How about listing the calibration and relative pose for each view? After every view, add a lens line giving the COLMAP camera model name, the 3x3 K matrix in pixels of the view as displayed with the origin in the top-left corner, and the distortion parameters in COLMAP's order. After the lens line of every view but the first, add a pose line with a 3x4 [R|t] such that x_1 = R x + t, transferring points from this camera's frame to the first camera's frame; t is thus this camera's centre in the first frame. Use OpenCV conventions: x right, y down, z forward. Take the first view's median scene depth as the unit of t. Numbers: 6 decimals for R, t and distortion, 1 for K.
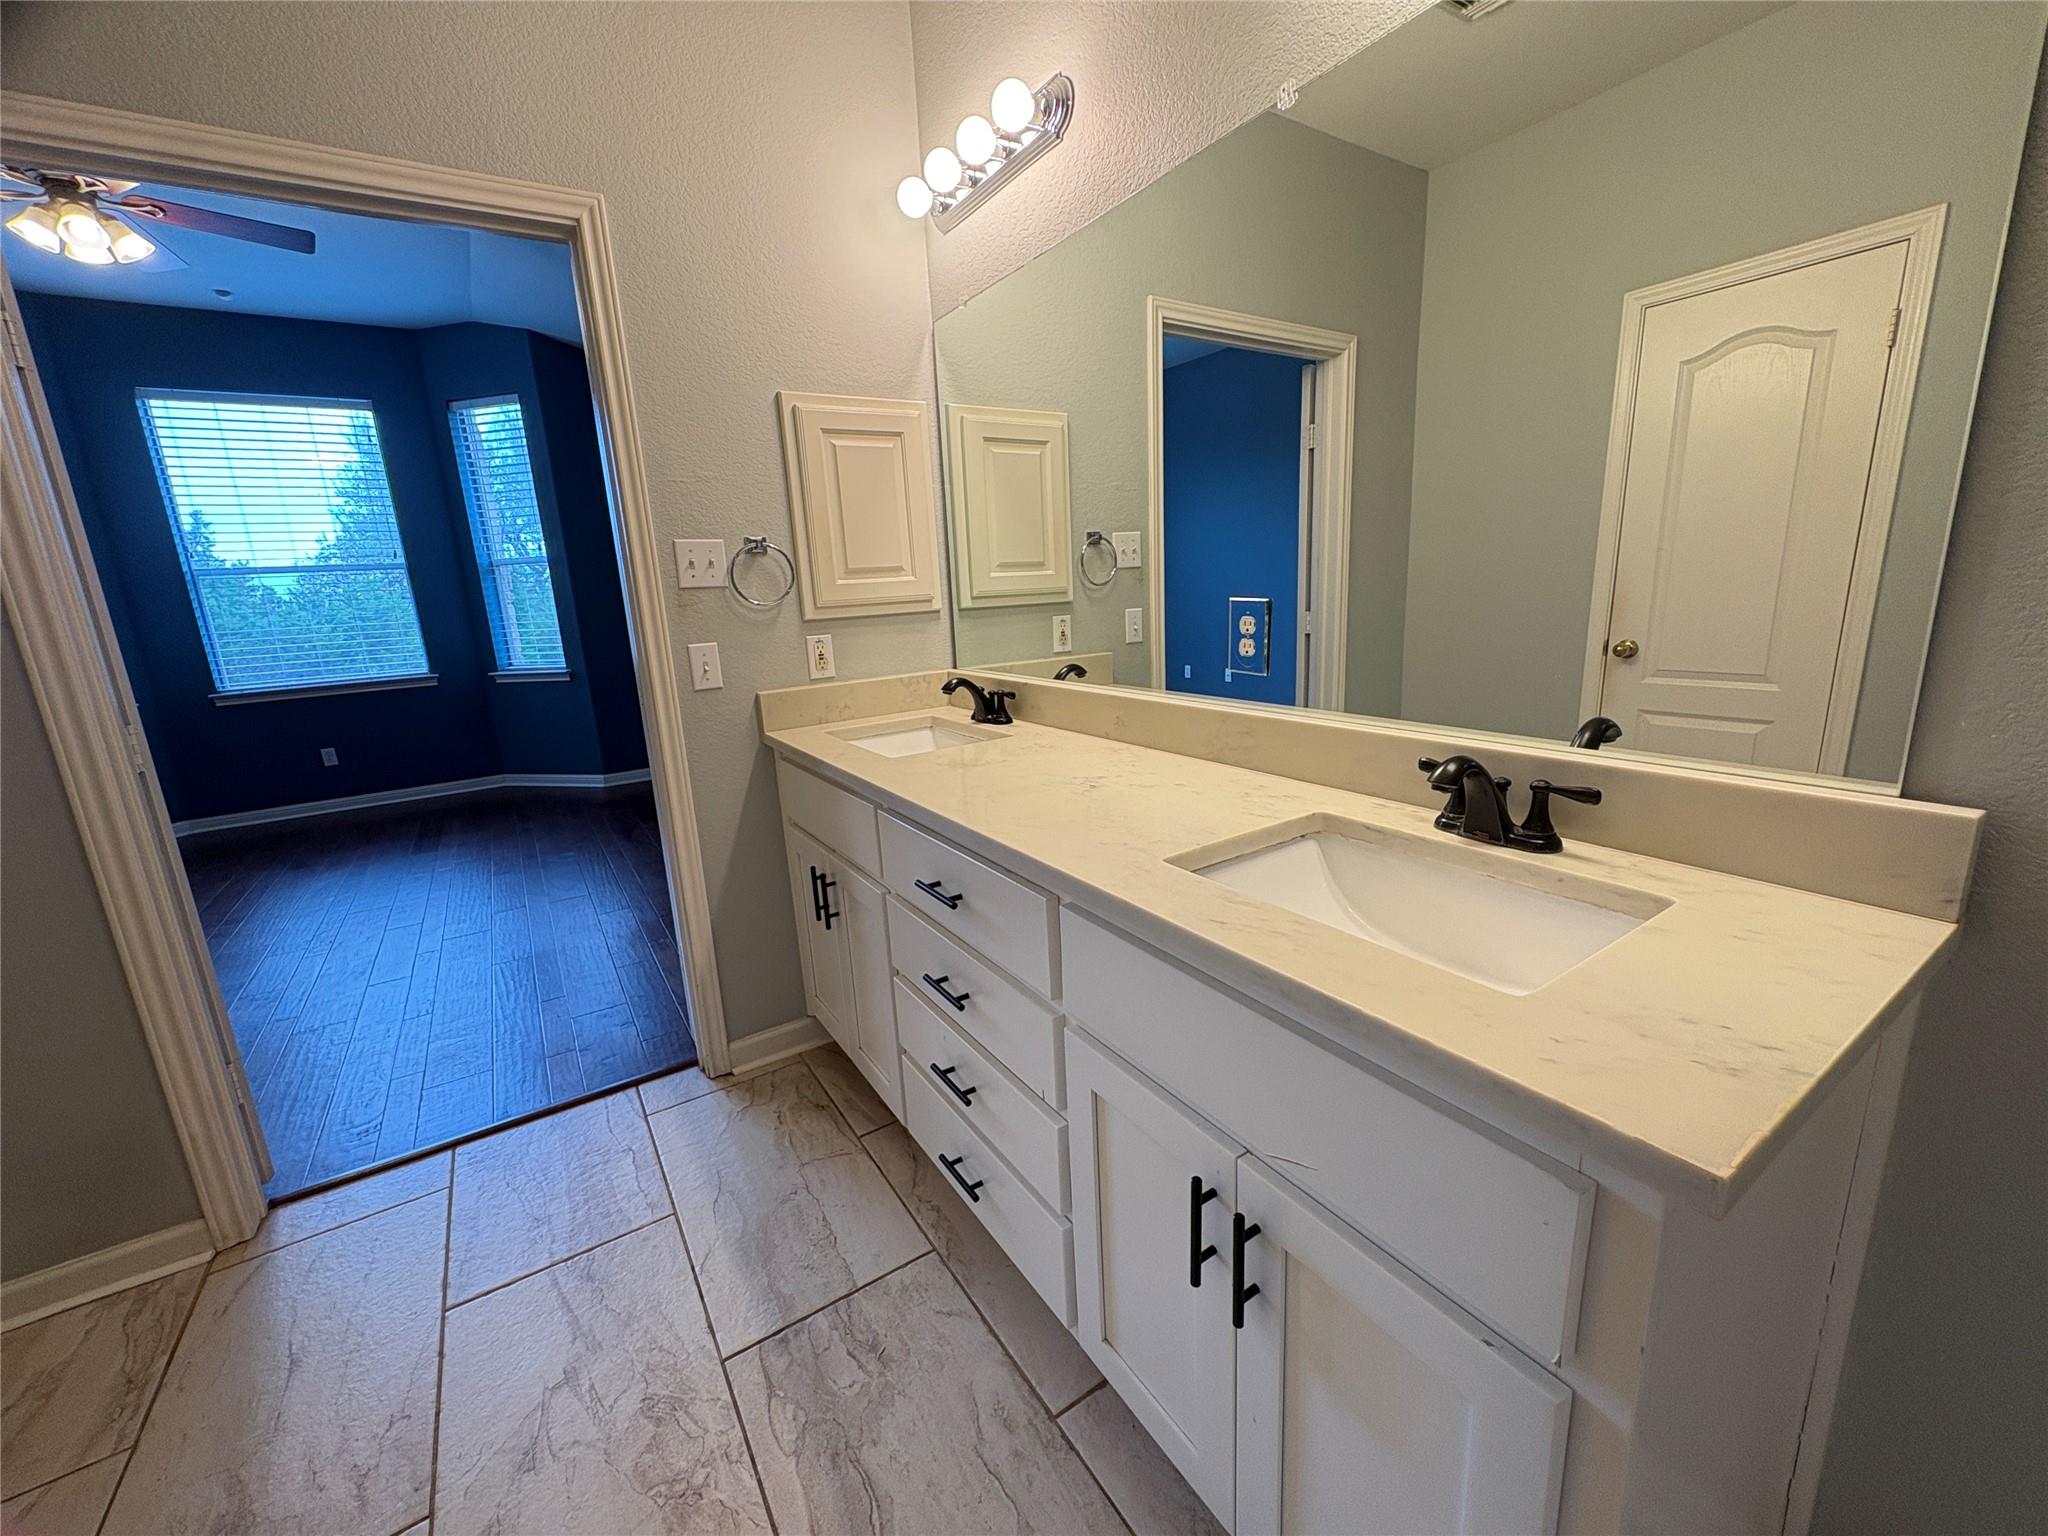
lens RADIAL K [[816.6, 0, 1030.6], [0, 816.6, 760.2], [0, 0, 1]] dist [-0.000445, 0.000296]
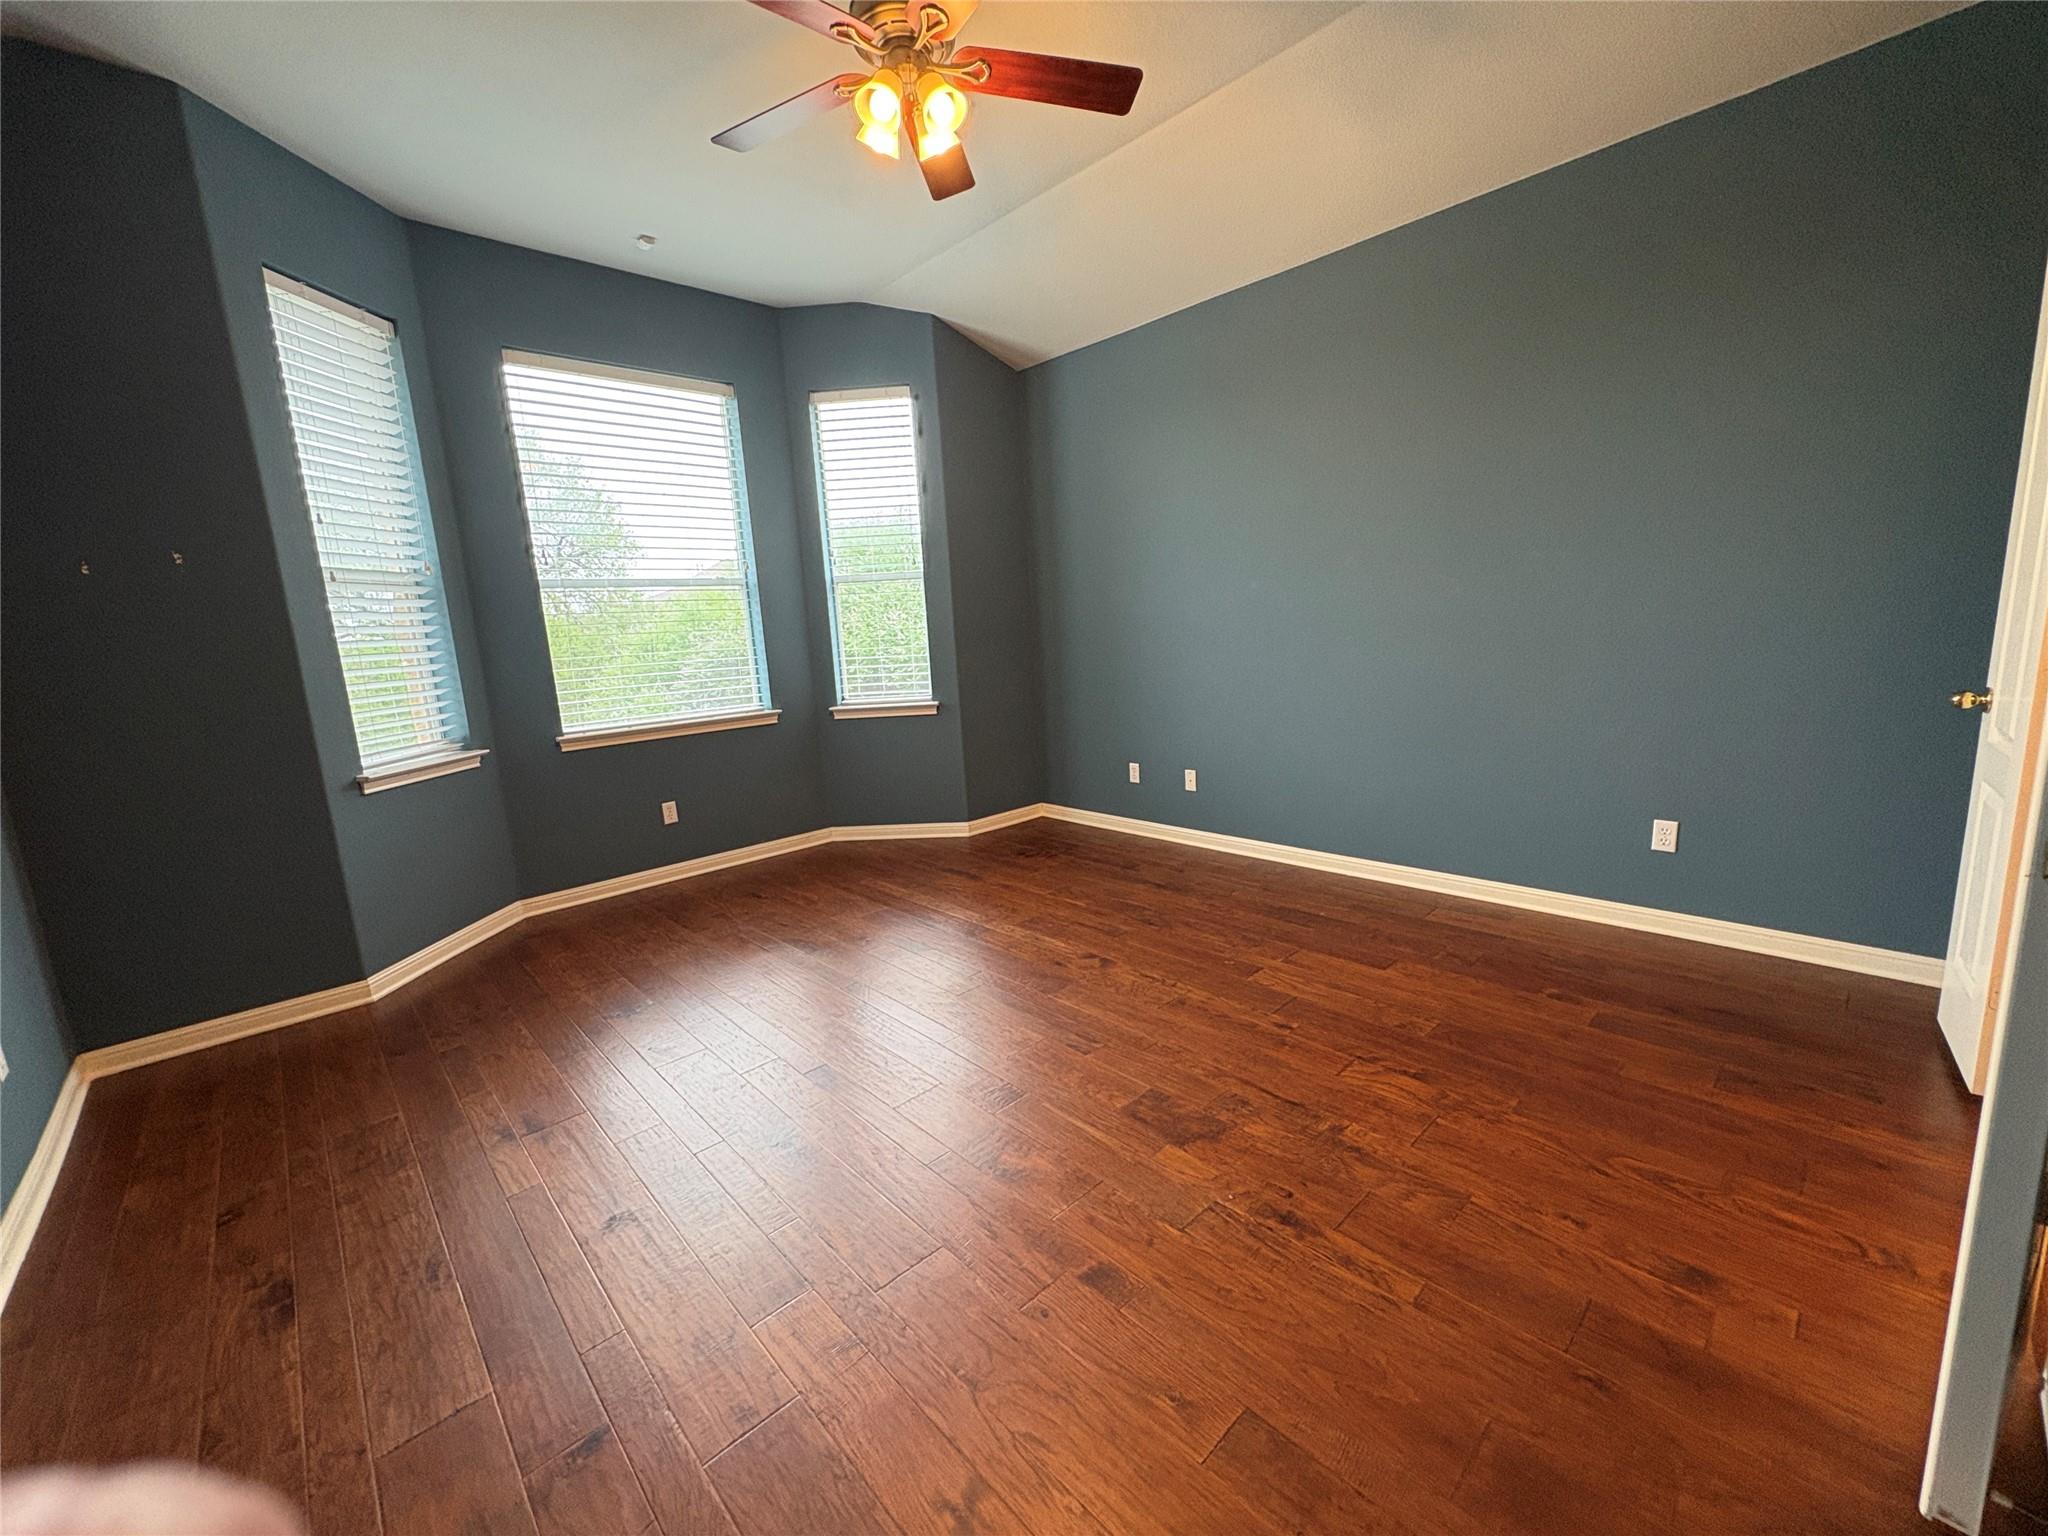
lens RADIAL K [[816.6, 0, 1039.9], [0, 816.6, 764.8], [0, 0, 1]] dist [-0.000445, 0.000296]
pose [[0.982061, -0.032086, 0.185812, -2.417645], [0.042226, 0.997812, -0.050871, 0.019516], [-0.183773, 0.057805, 0.981268, 0.509990]]
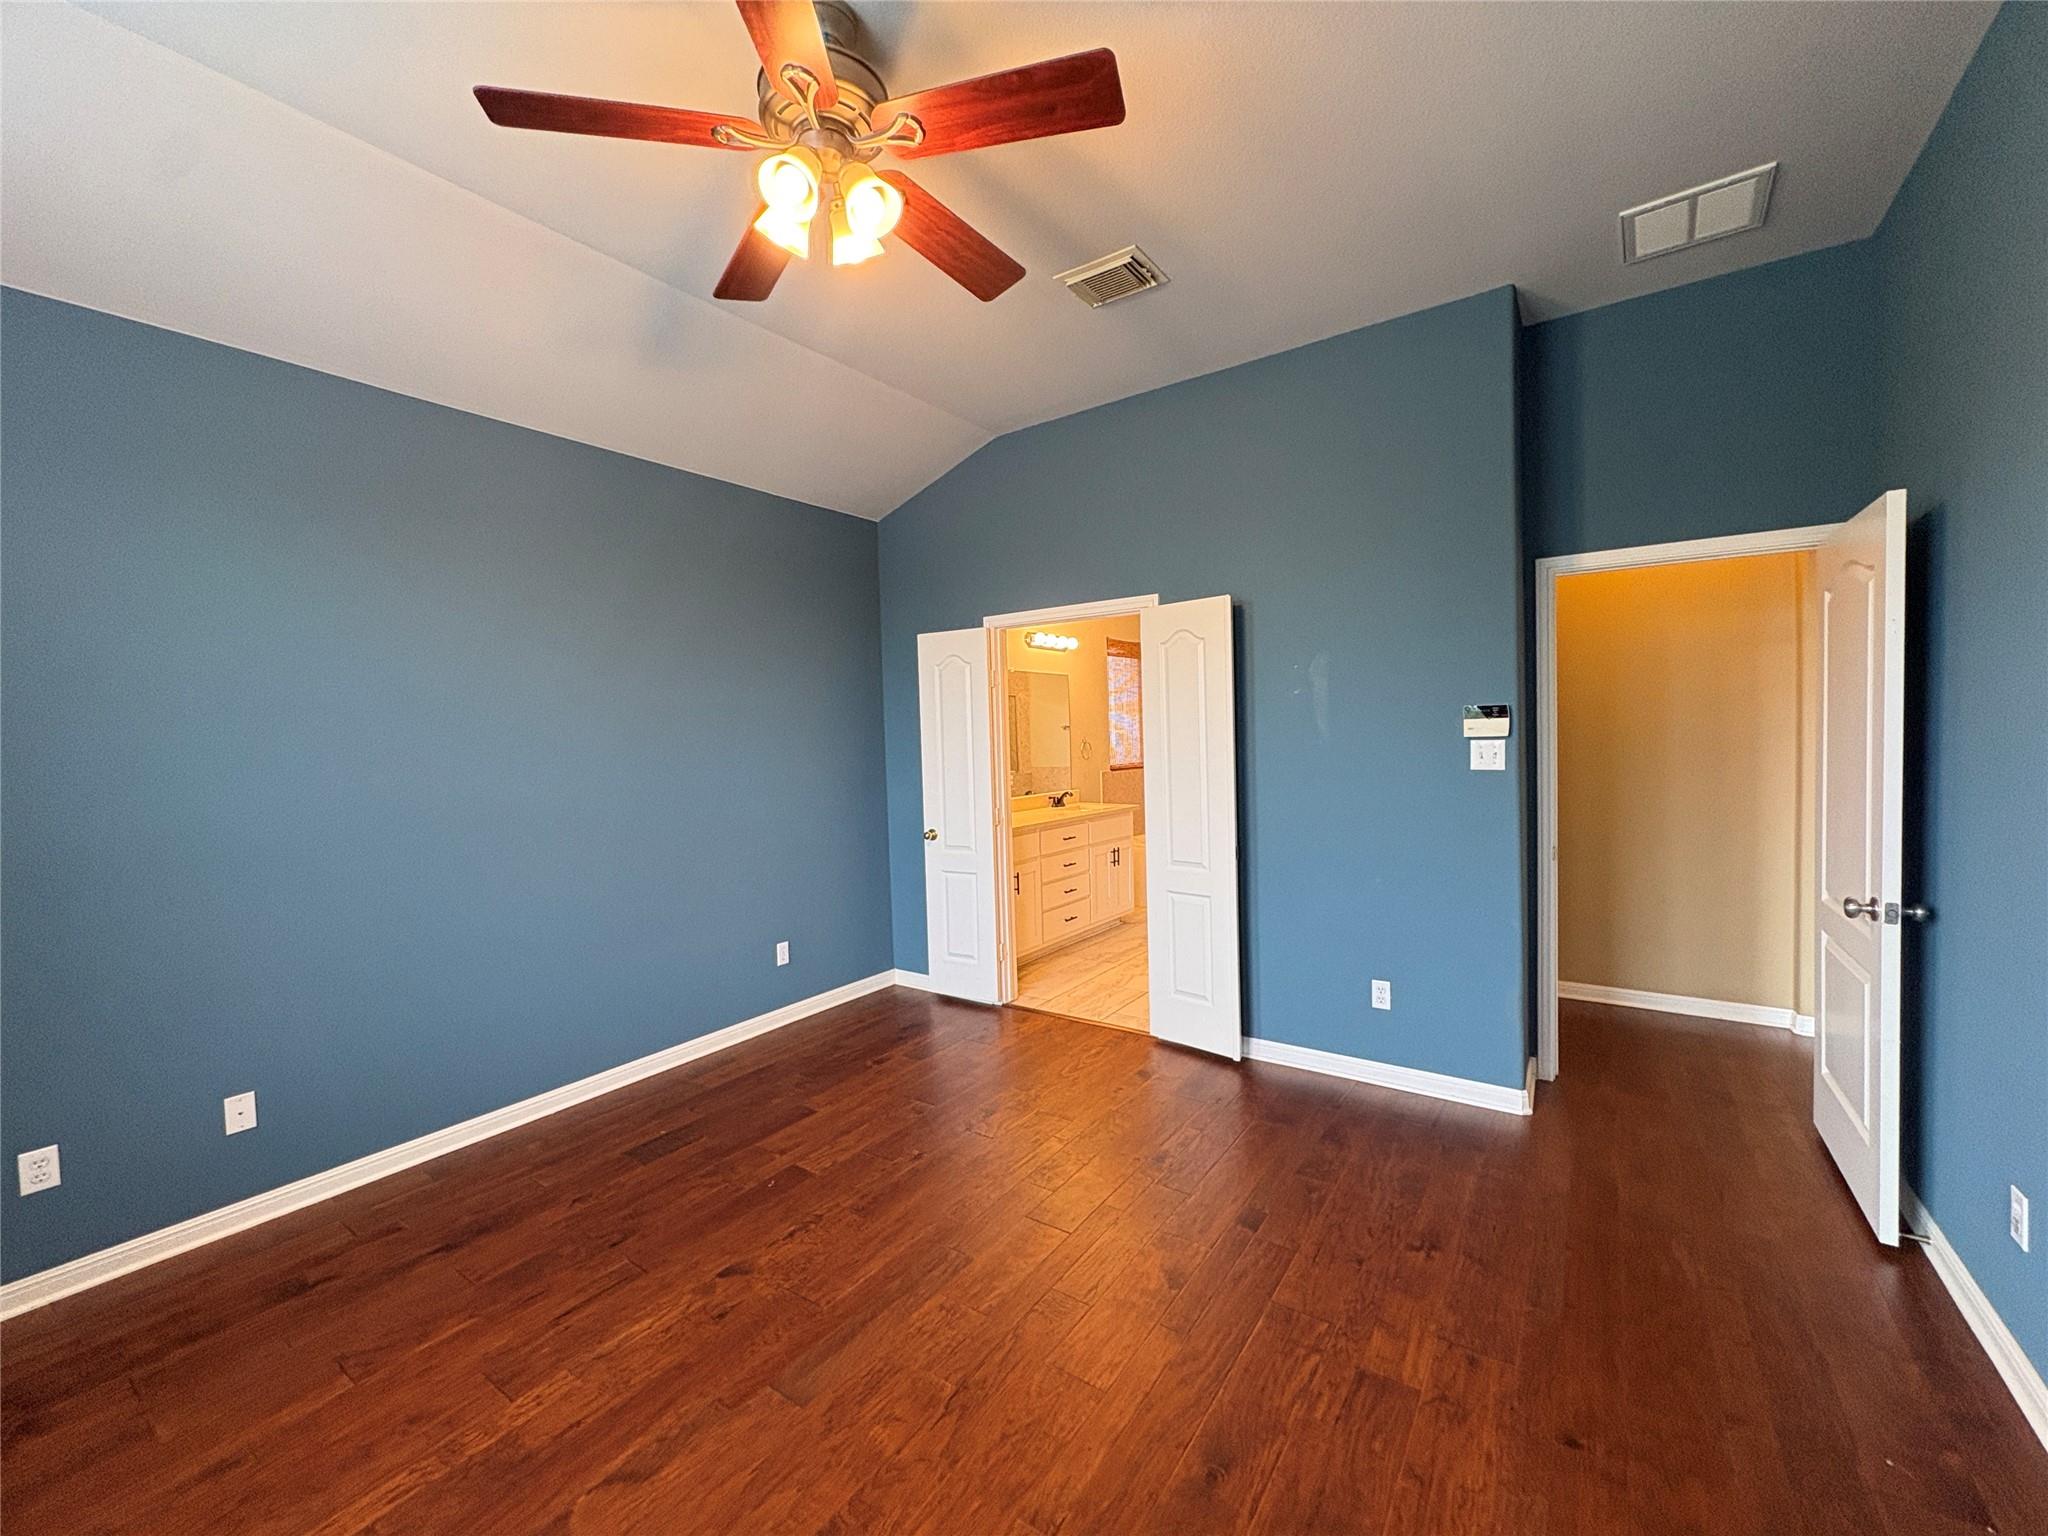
lens RADIAL K [[816.6, 0, 1017.3], [0, 816.6, 768.9], [0, 0, 1]] dist [-0.000445, 0.000296]
pose [[-0.359397, 0.024568, 0.932861, -3.588841], [0.251105, 0.965329, 0.071318, -0.493469], [-0.898766, 0.259878, -0.353105, 2.421312]]
